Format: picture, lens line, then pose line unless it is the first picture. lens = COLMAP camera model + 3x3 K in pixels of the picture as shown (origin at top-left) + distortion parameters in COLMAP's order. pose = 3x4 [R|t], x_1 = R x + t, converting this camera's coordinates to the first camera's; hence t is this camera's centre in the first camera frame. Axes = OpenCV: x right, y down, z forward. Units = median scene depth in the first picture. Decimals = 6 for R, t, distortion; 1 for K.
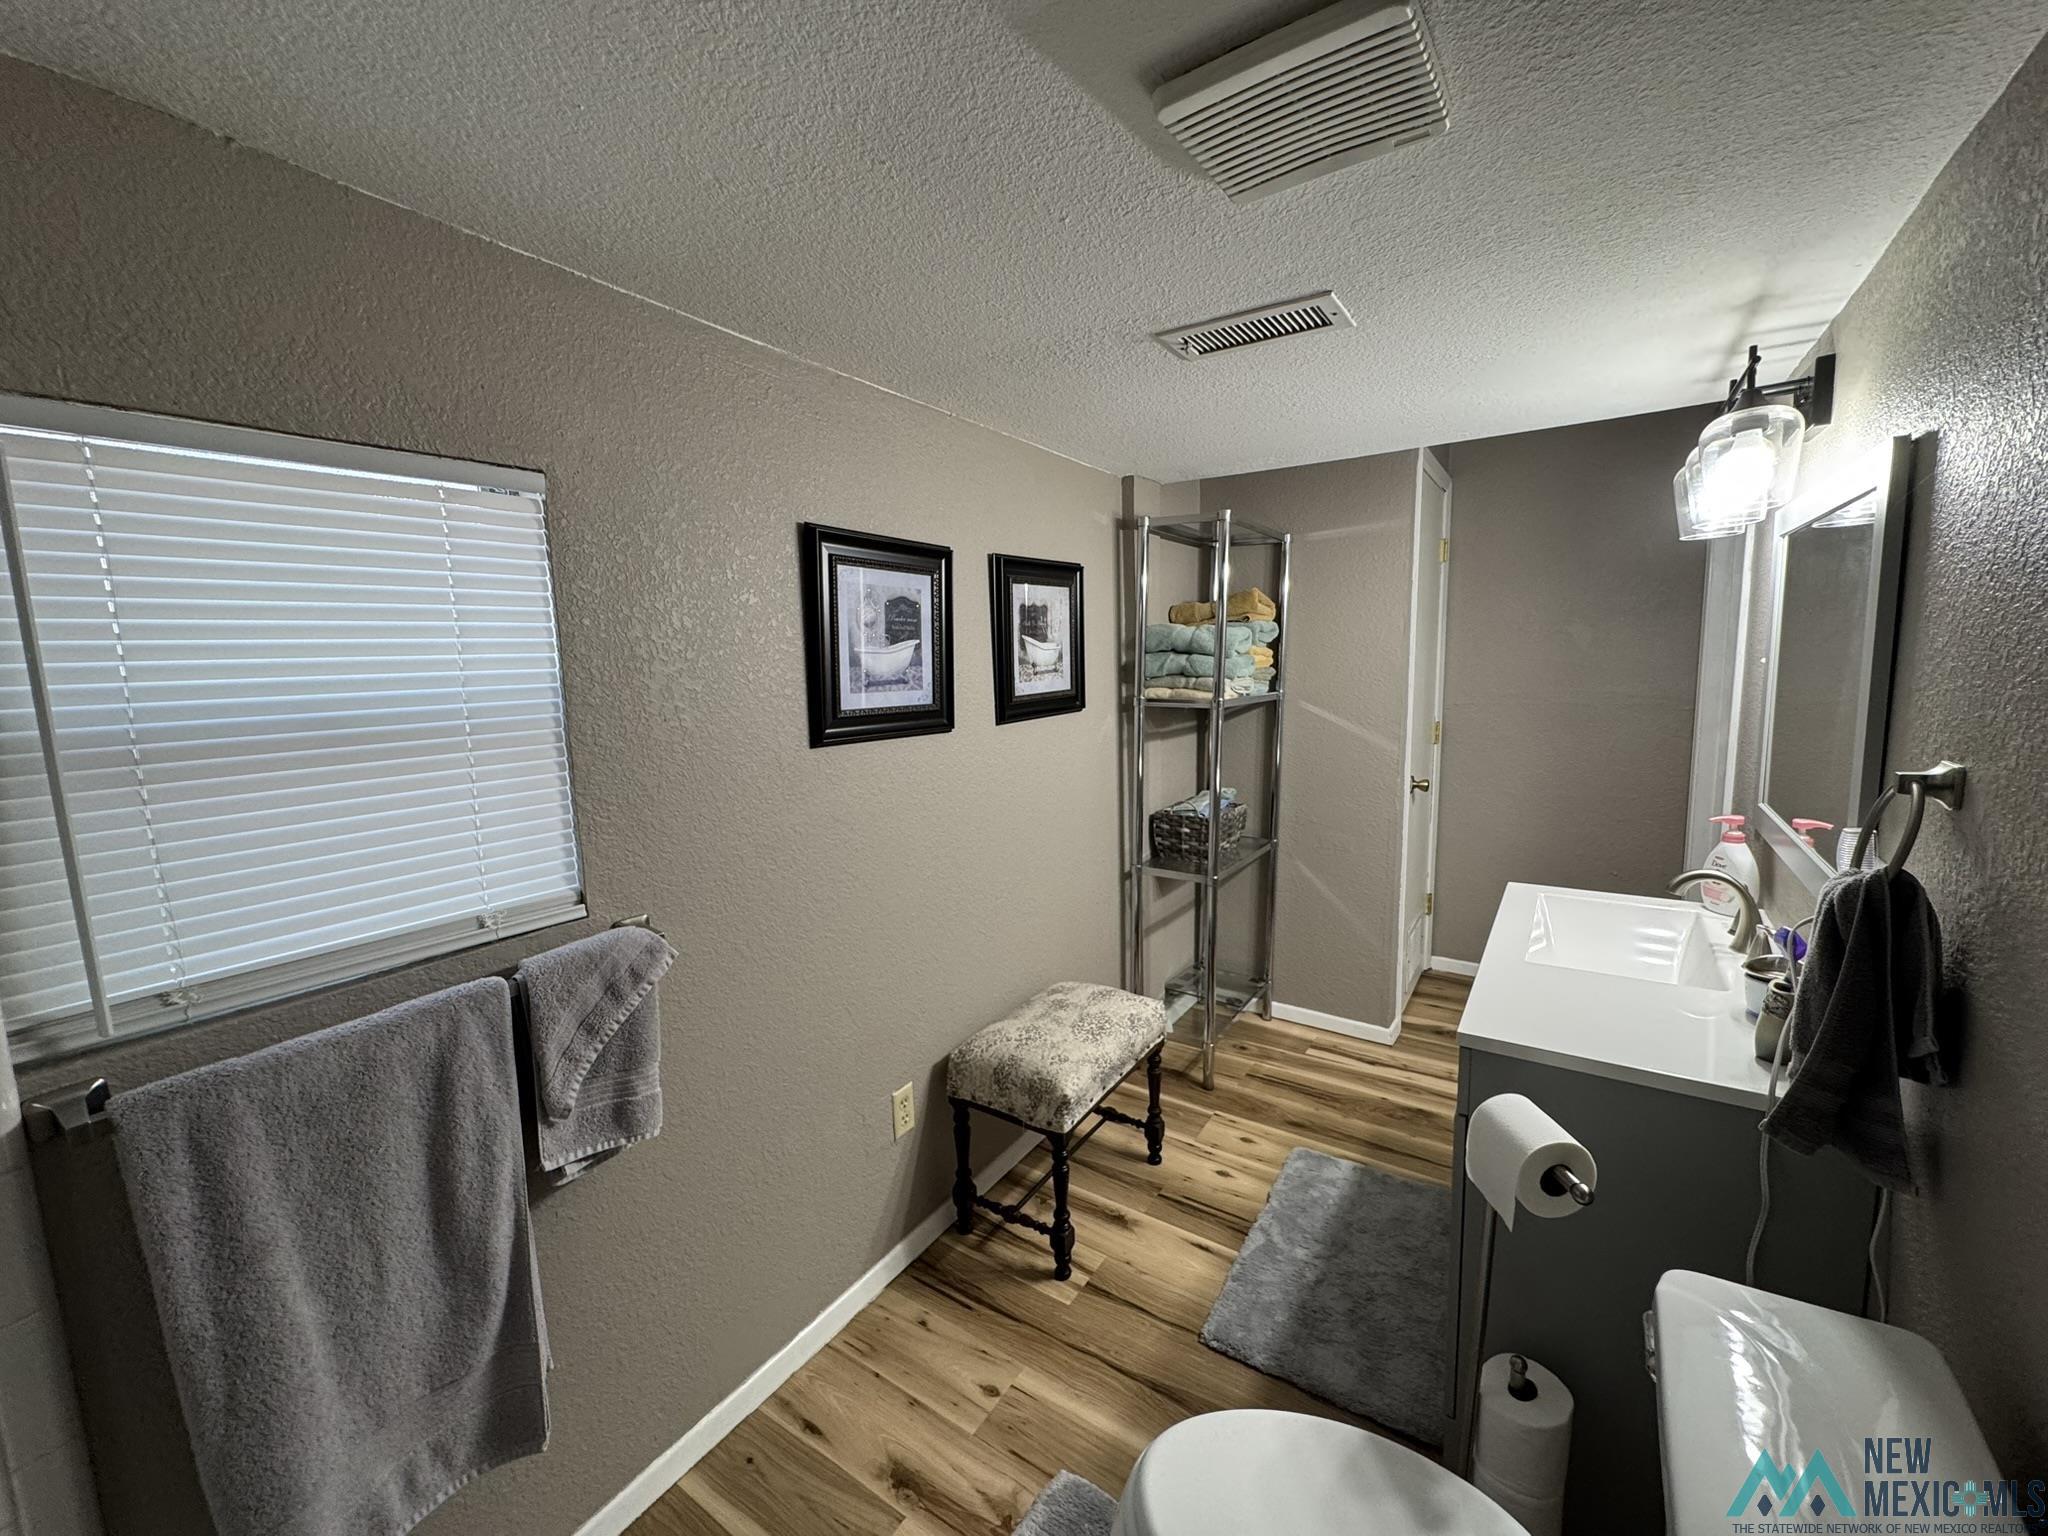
lens RADIAL K [[814.3, 0, 1024.0], [0, 814.3, 768.0], [0, 0, 1]] dist [-0.001078, 0.000027]
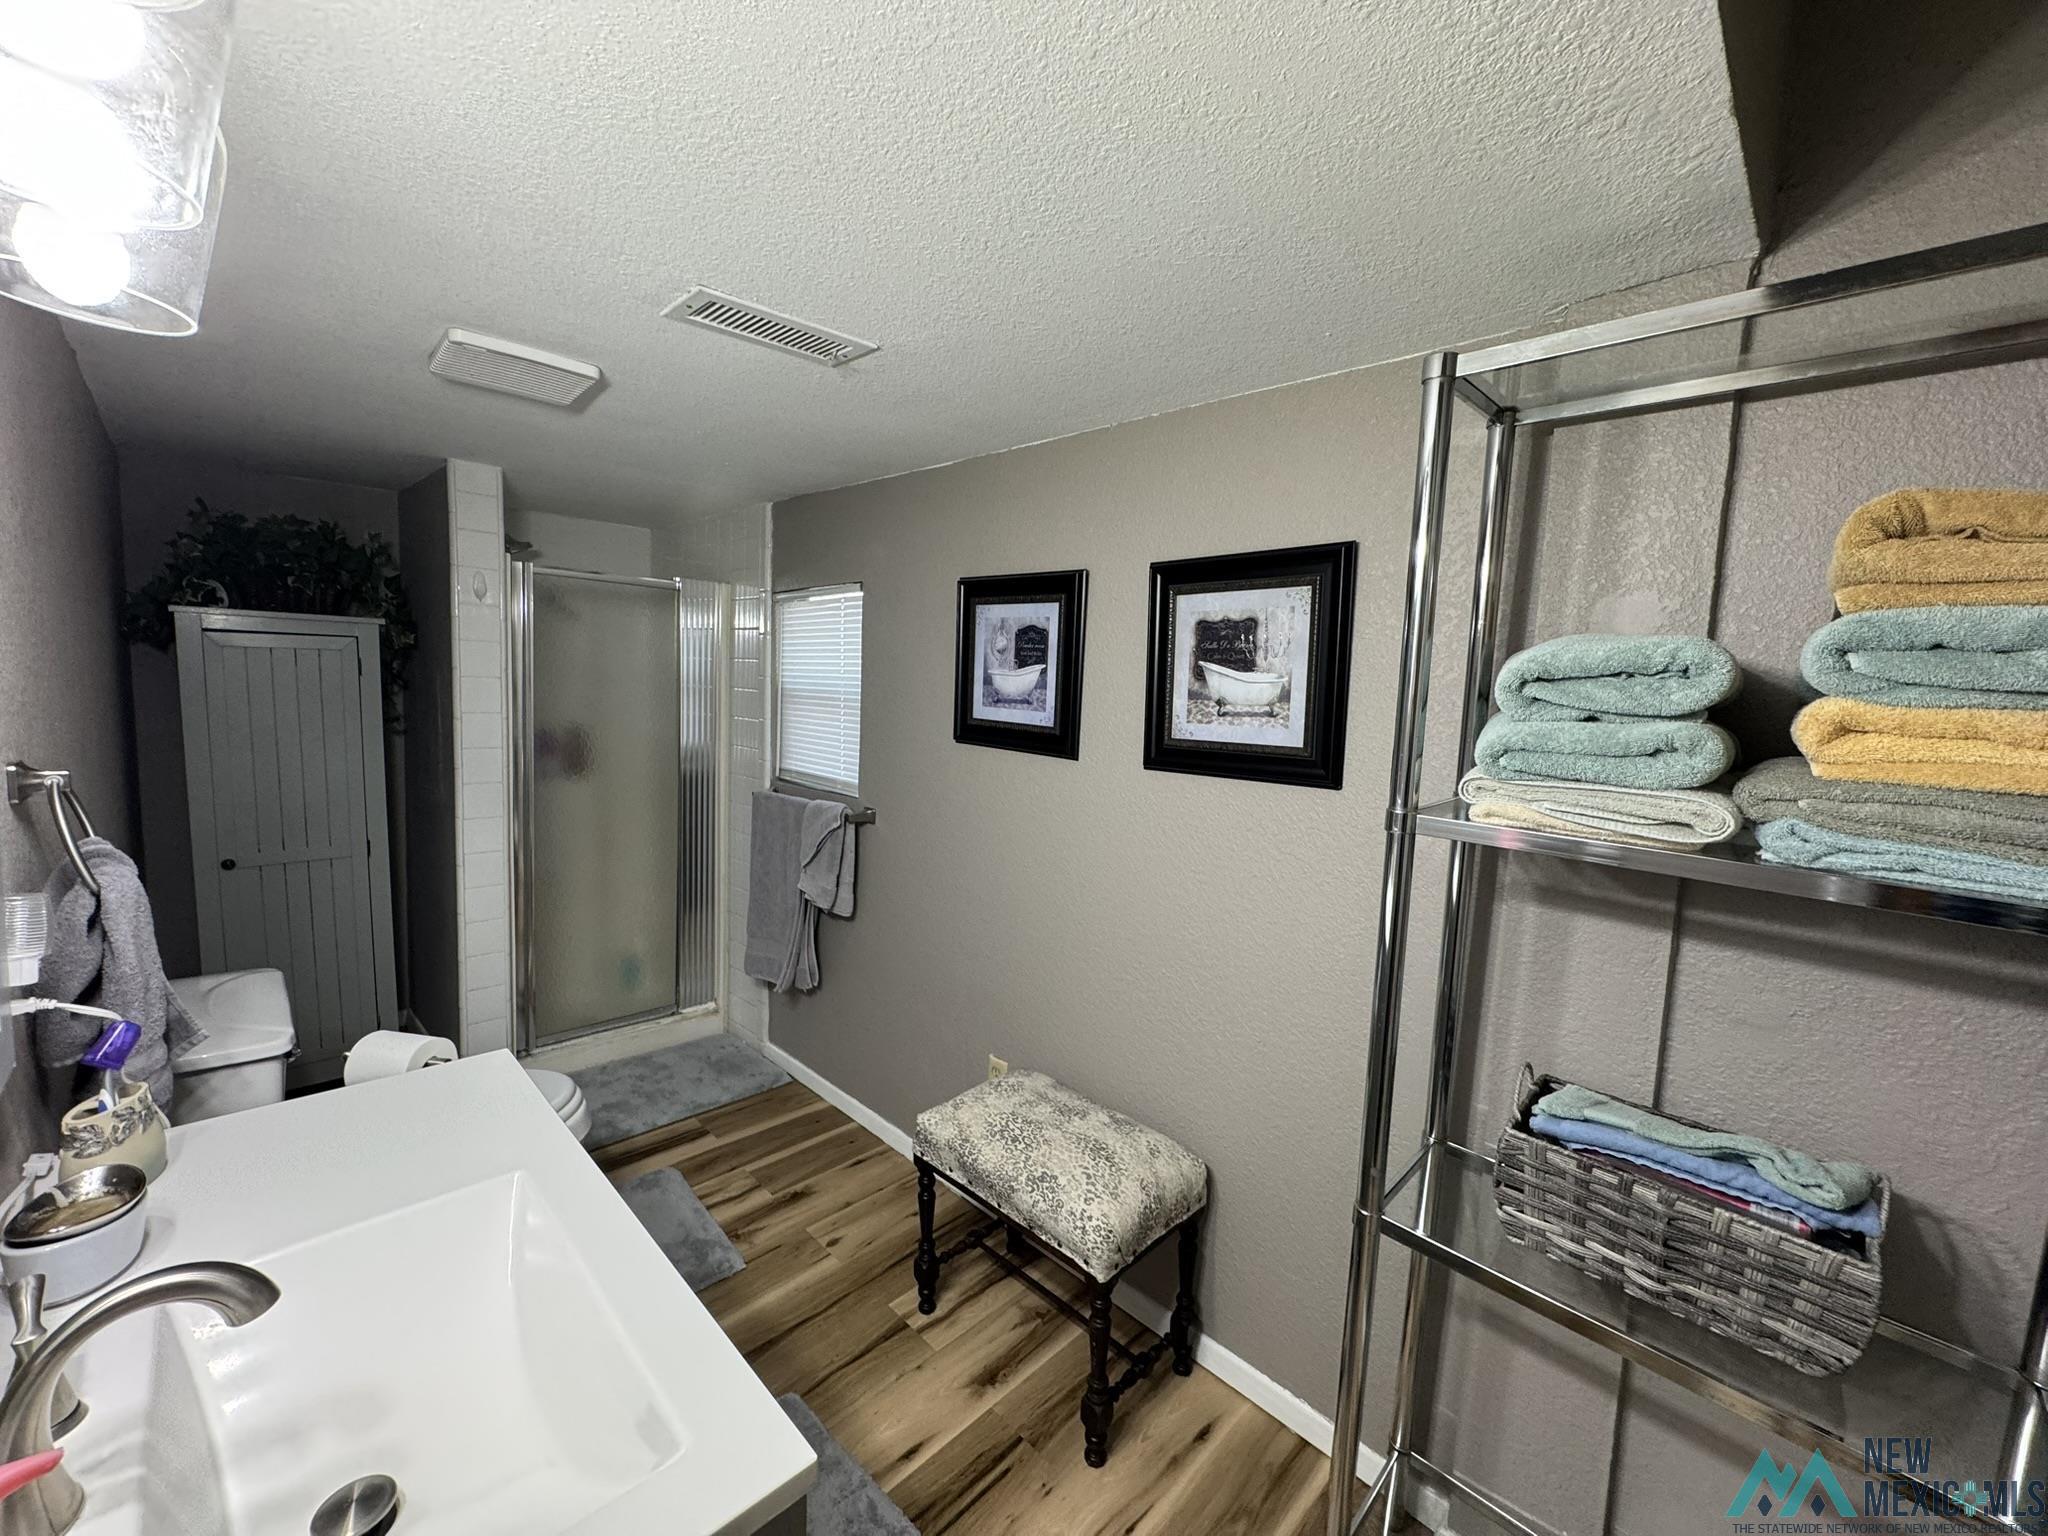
lens RADIAL K [[814.3, 0, 1024.0], [0, 814.3, 768.0], [0, 0, 1]] dist [-0.001078, 0.000027]
pose [[-0.187358, 0.121146, -0.974793, 0.921738], [-0.169529, 0.973487, 0.153568, -0.184425], [0.967552, 0.194028, -0.161853, 1.170966]]
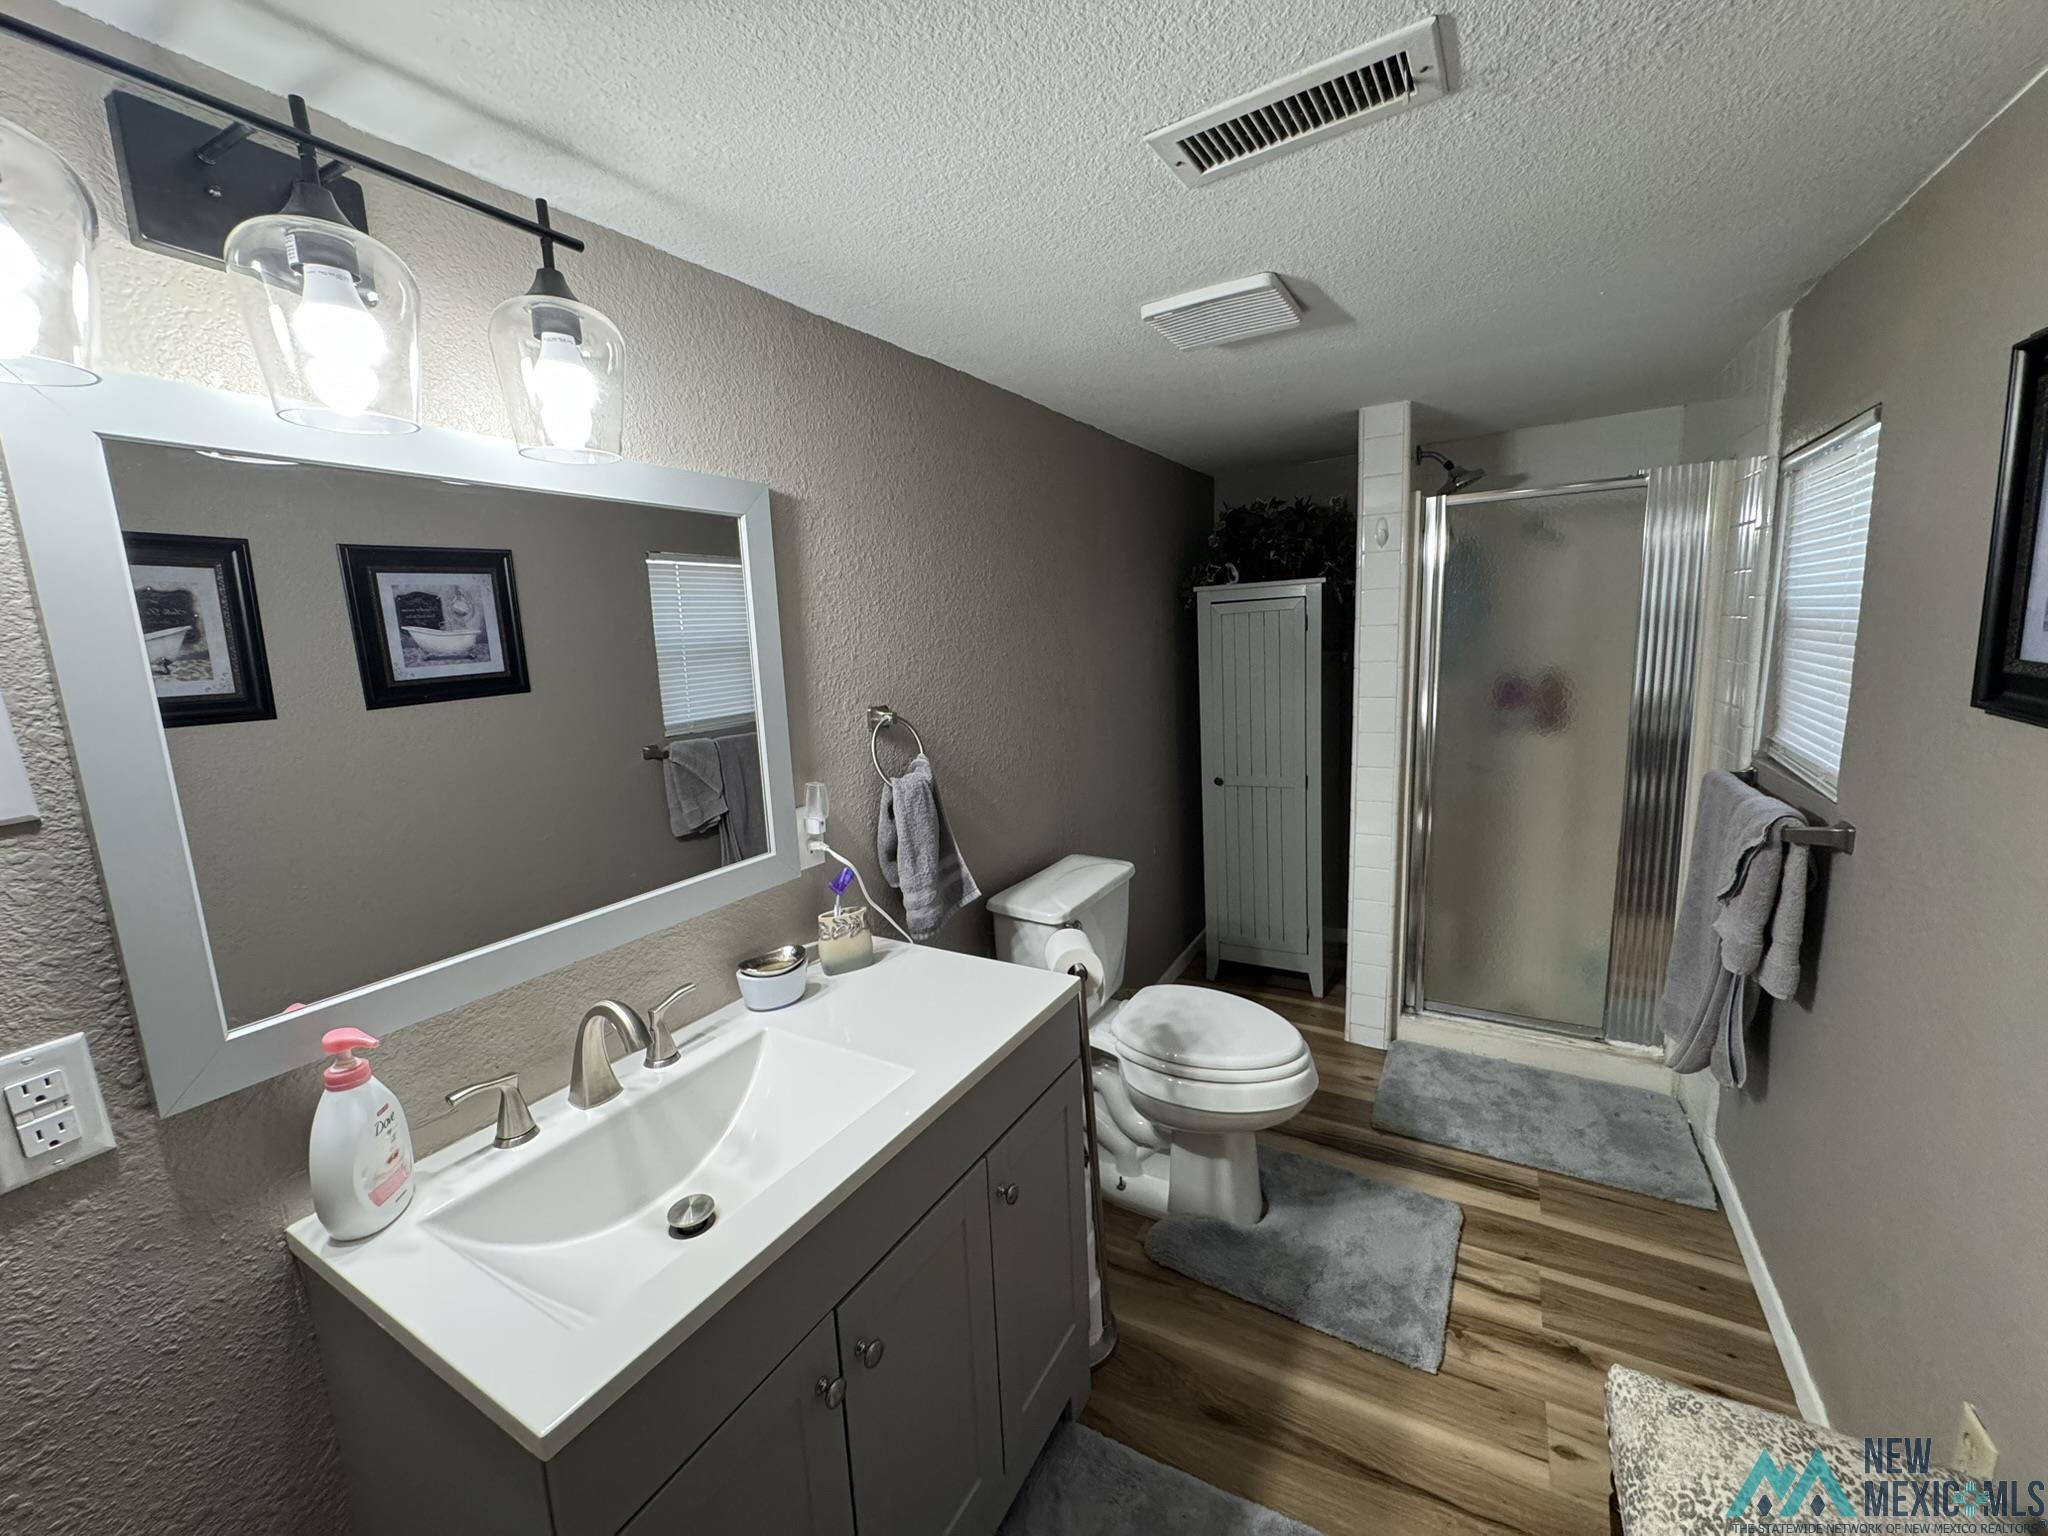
lens RADIAL K [[814.3, 0, 1024.0], [0, 814.3, 768.0], [0, 0, 1]] dist [-0.001078, 0.000027]
pose [[-0.993942, 0.090557, -0.062282, 0.447902], [0.067654, 0.950703, 0.302632, -0.193382], [0.086617, 0.296585, -0.951070, 1.343908]]
